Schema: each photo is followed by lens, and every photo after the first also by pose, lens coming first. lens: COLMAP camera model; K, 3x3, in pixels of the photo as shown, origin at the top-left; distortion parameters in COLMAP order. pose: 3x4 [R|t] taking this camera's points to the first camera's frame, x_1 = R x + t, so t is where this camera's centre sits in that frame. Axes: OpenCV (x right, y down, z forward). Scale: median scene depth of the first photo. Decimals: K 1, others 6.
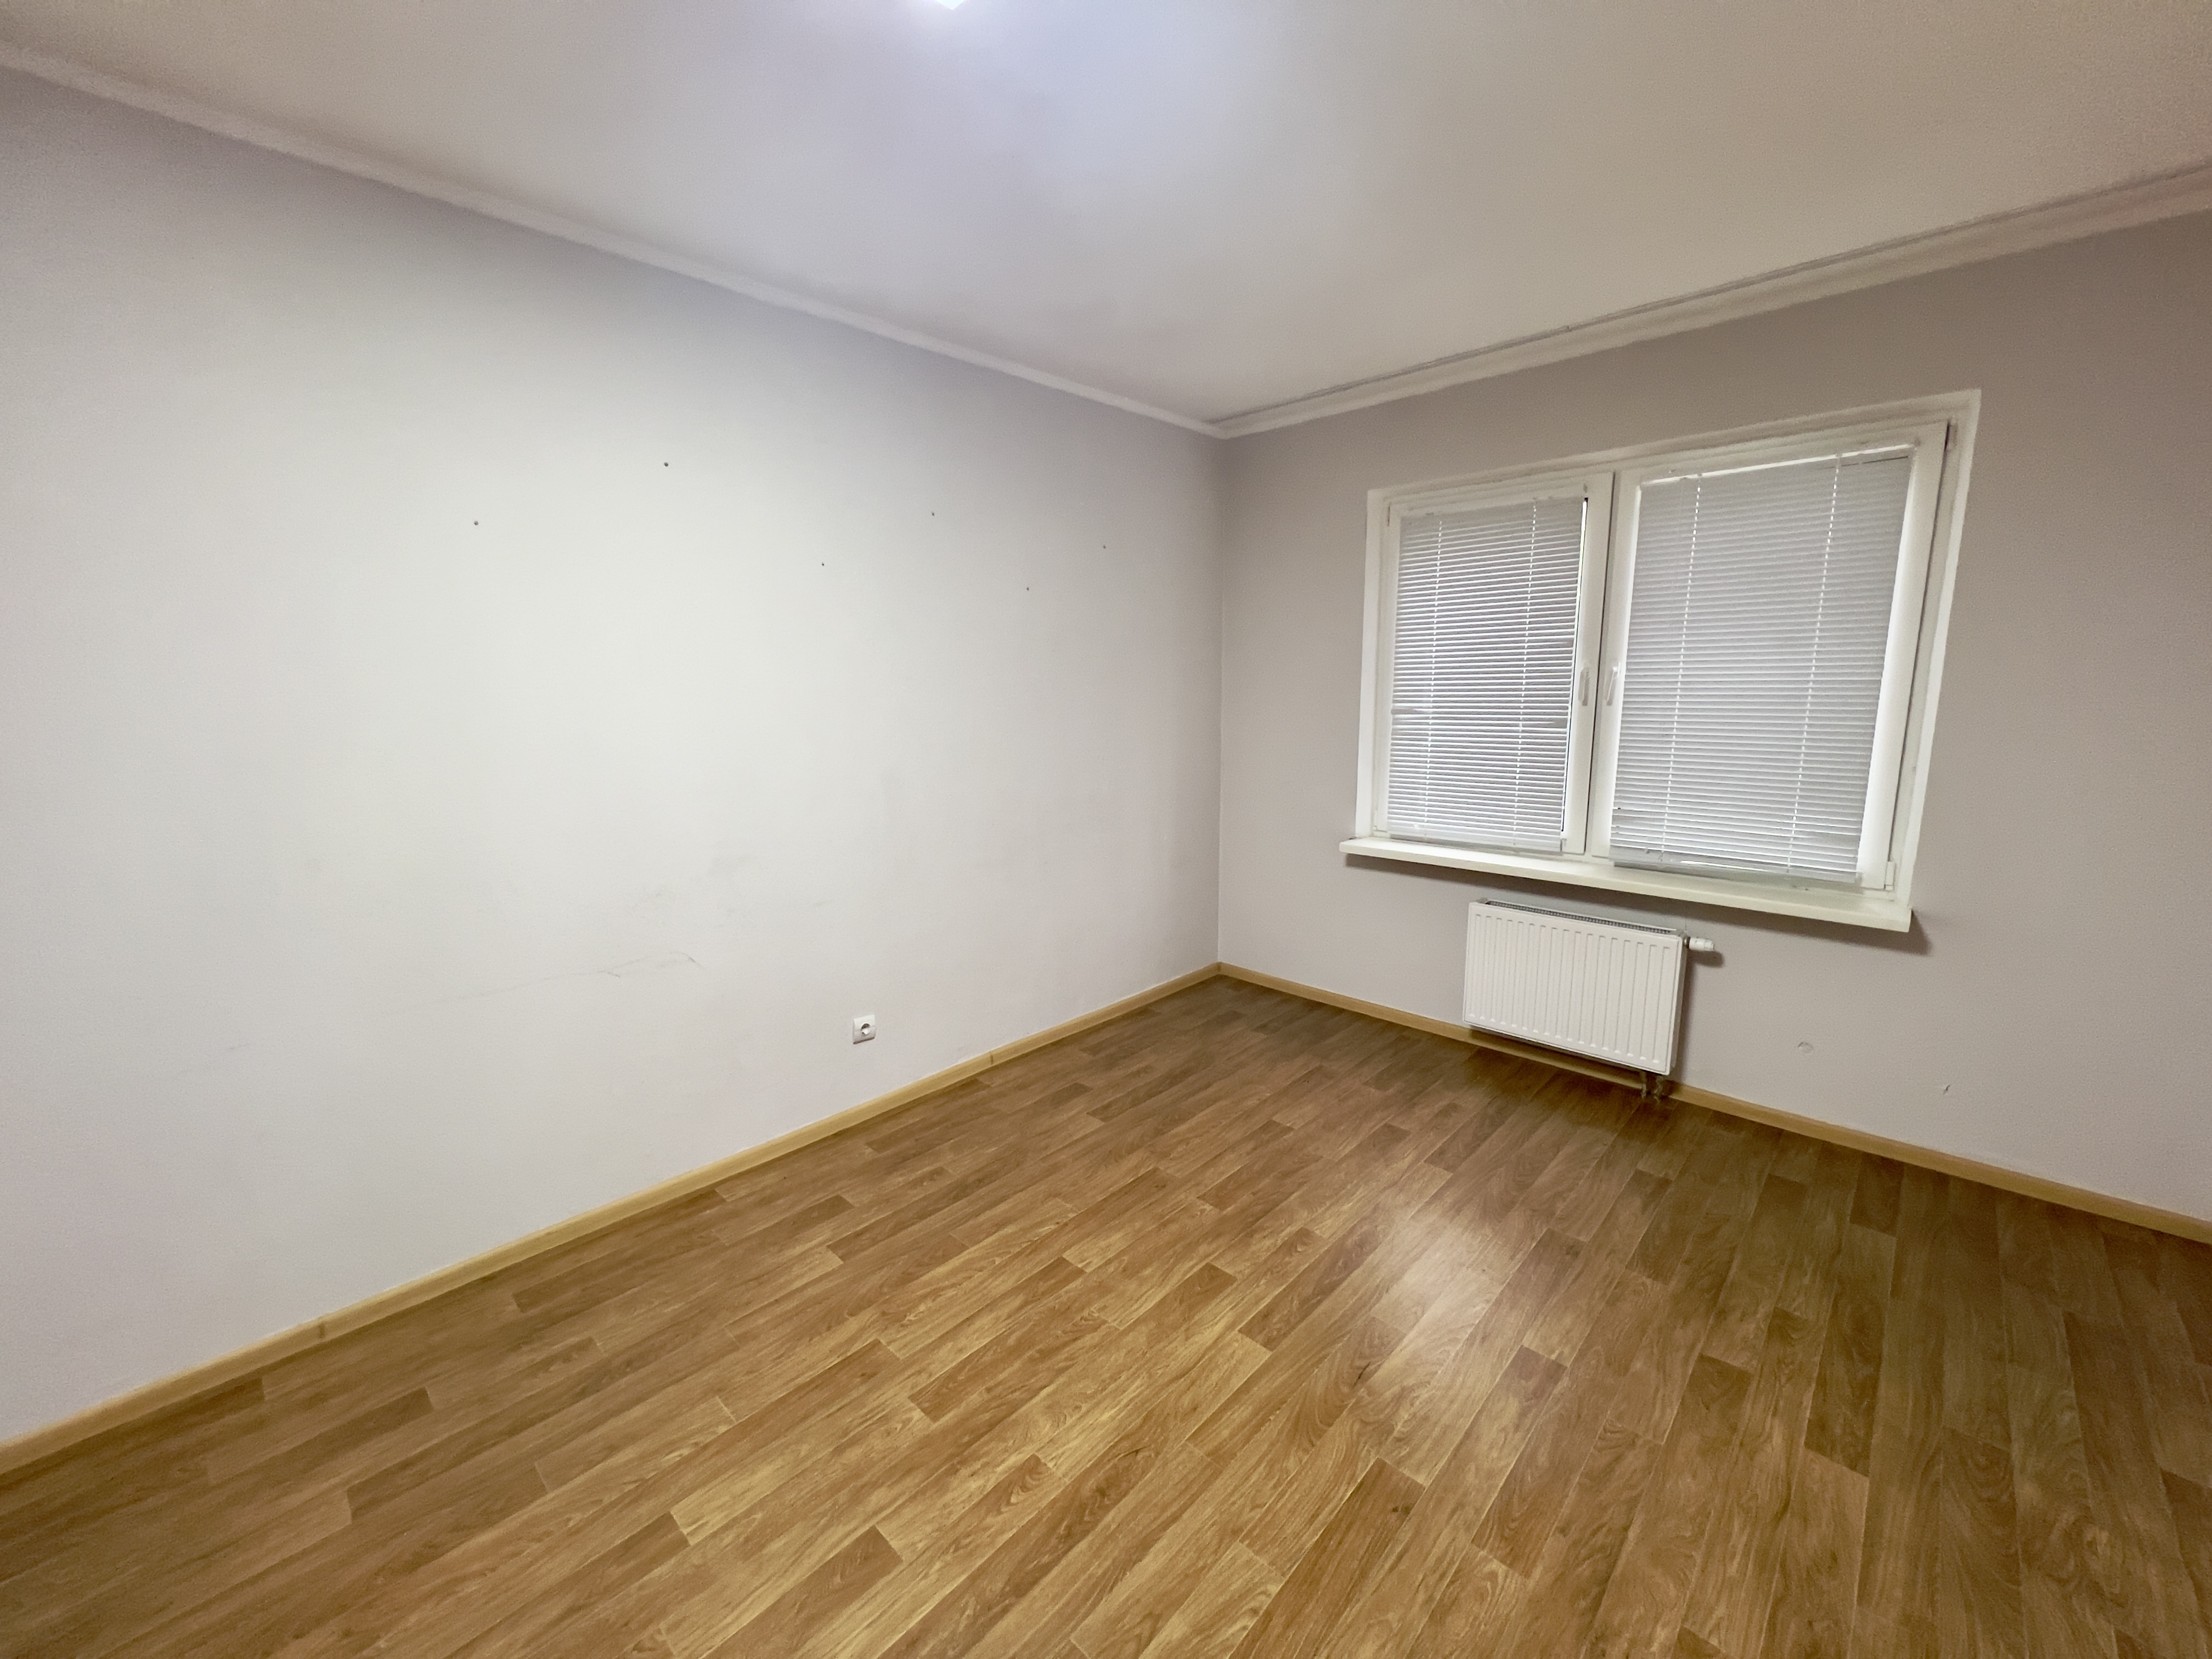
lens RADIAL K [[883.2, 0, 1109.1], [0, 883.2, 827.2], [0, 0, 1]] dist [0.001788, 0.000262]
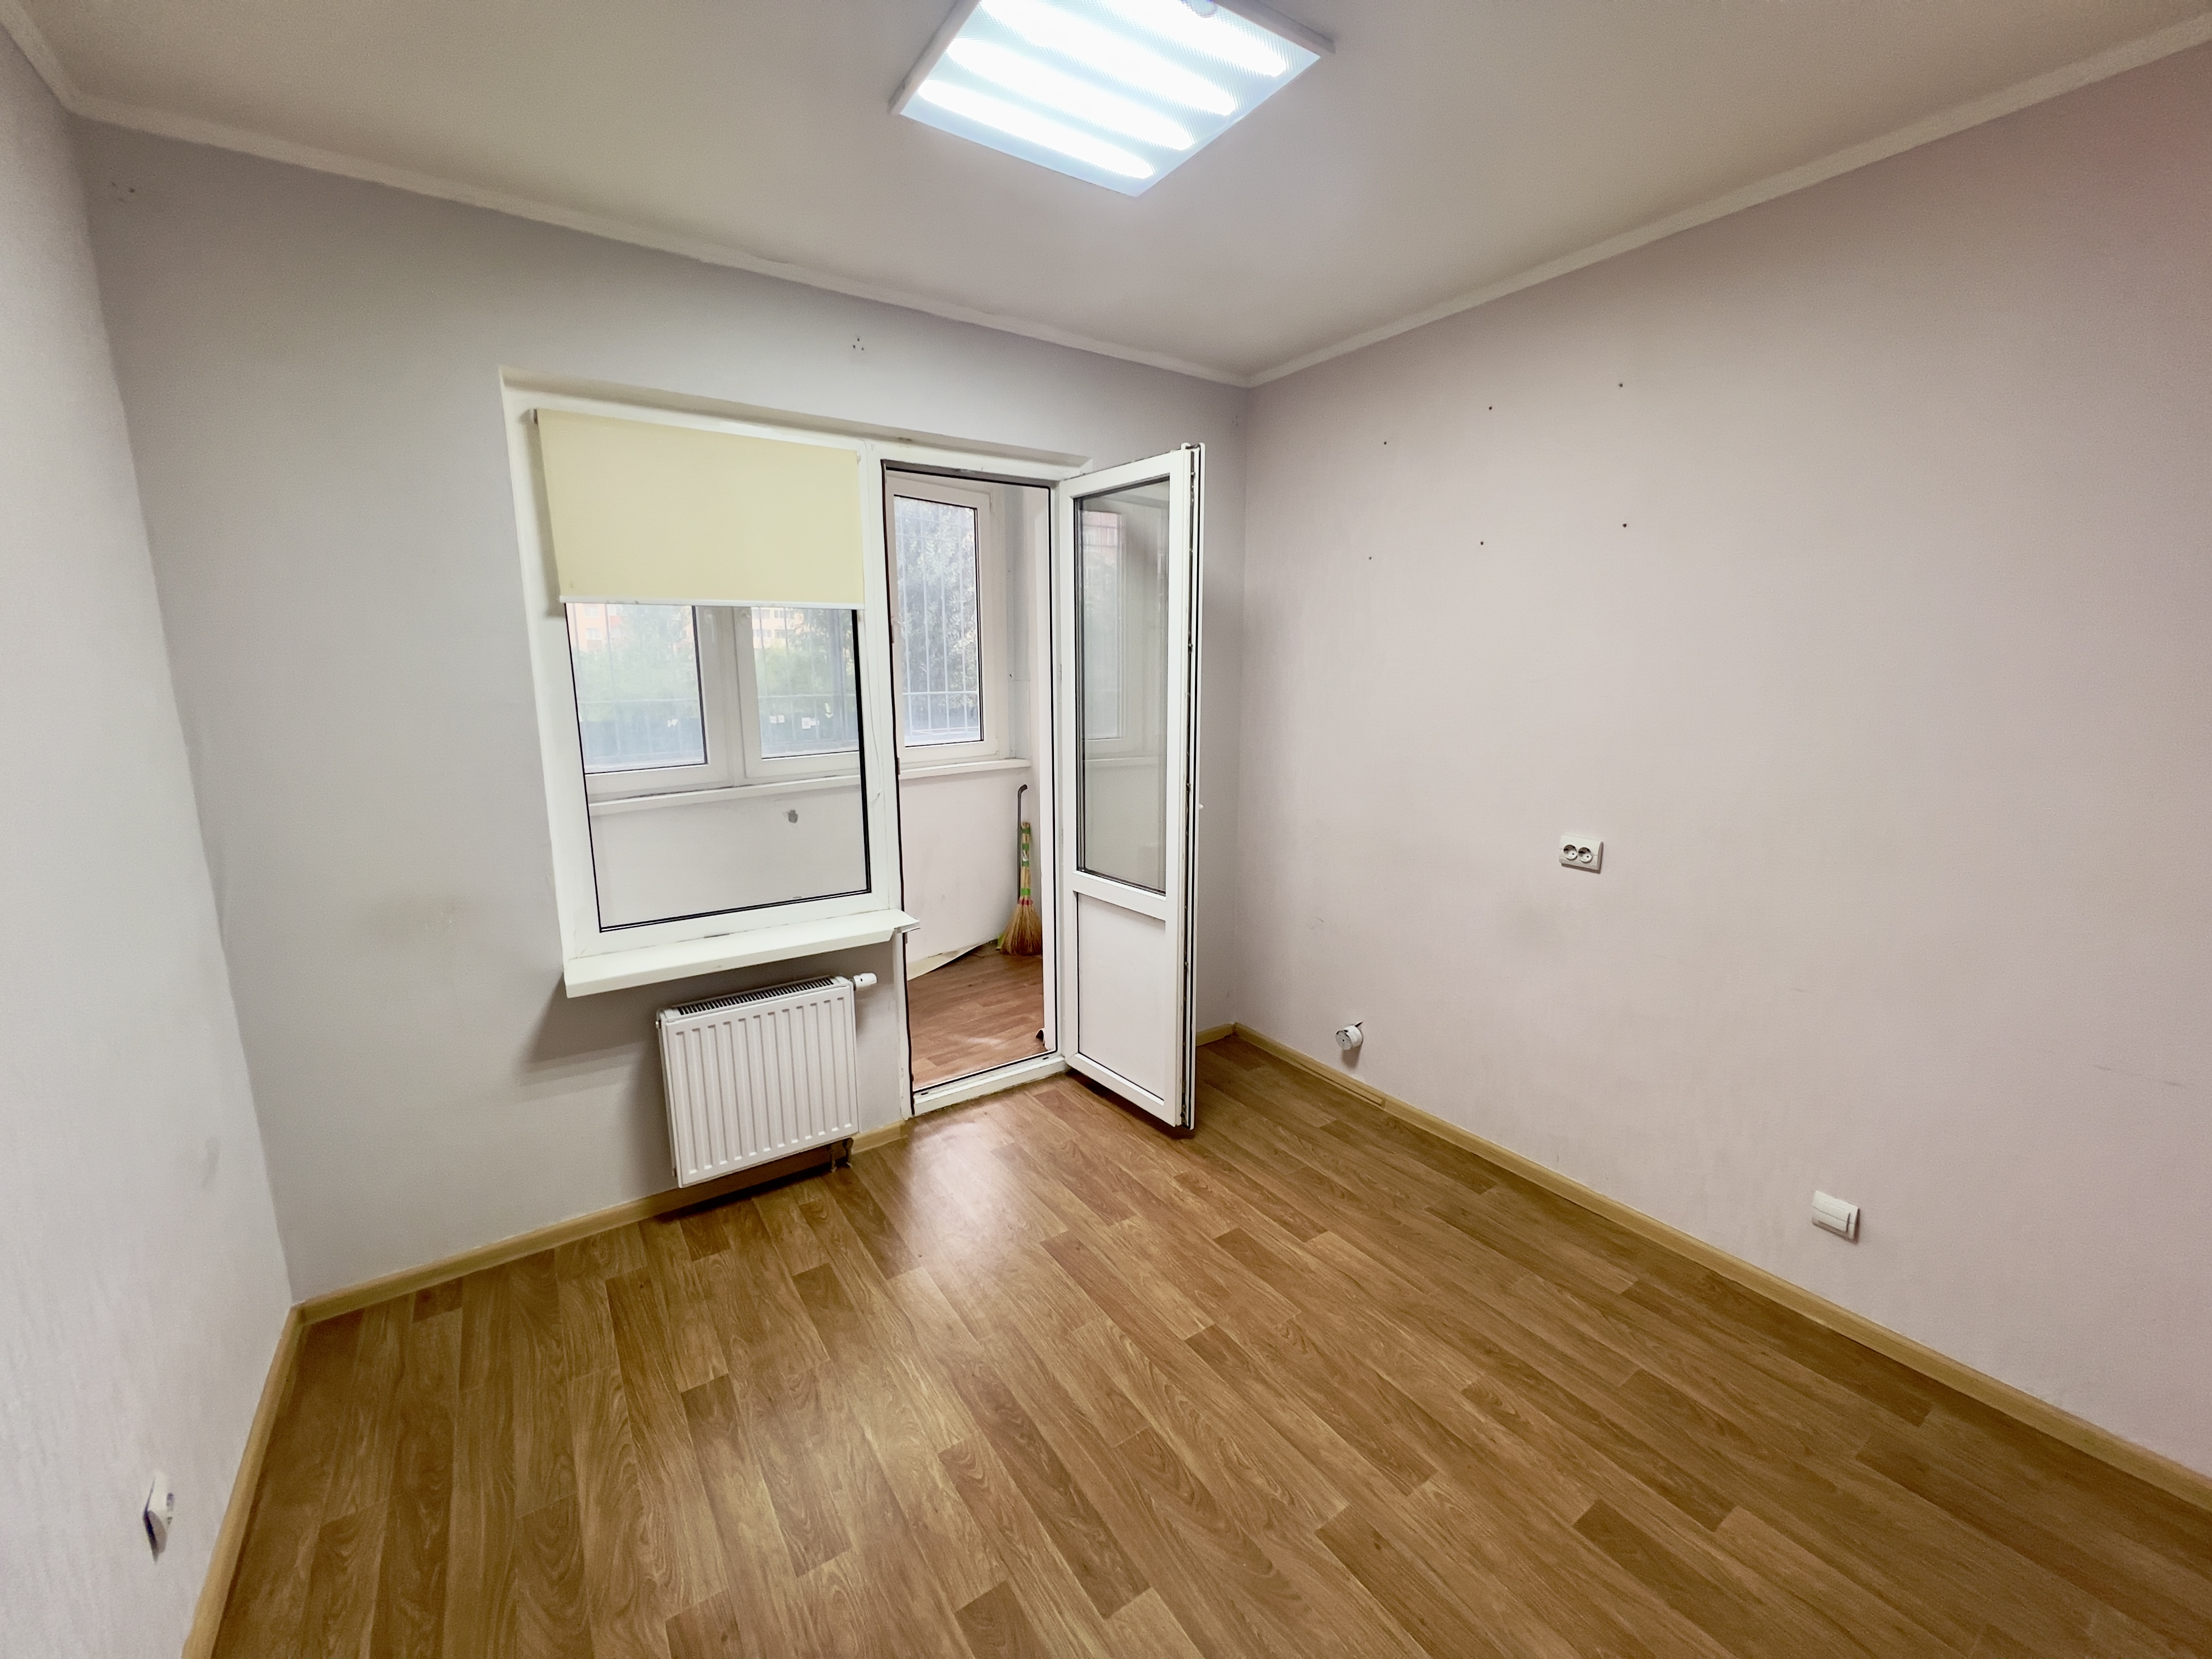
lens RADIAL K [[883.2, 0, 1107.4], [0, 883.2, 828.6], [0, 0, 1]] dist [0.001788, 0.000262]
pose [[0.213988, -0.176765, 0.960710, -1.019257], [0.159212, 0.976651, 0.144235, -0.126349], [-0.963774, 0.122092, 0.237135, 0.548443]]
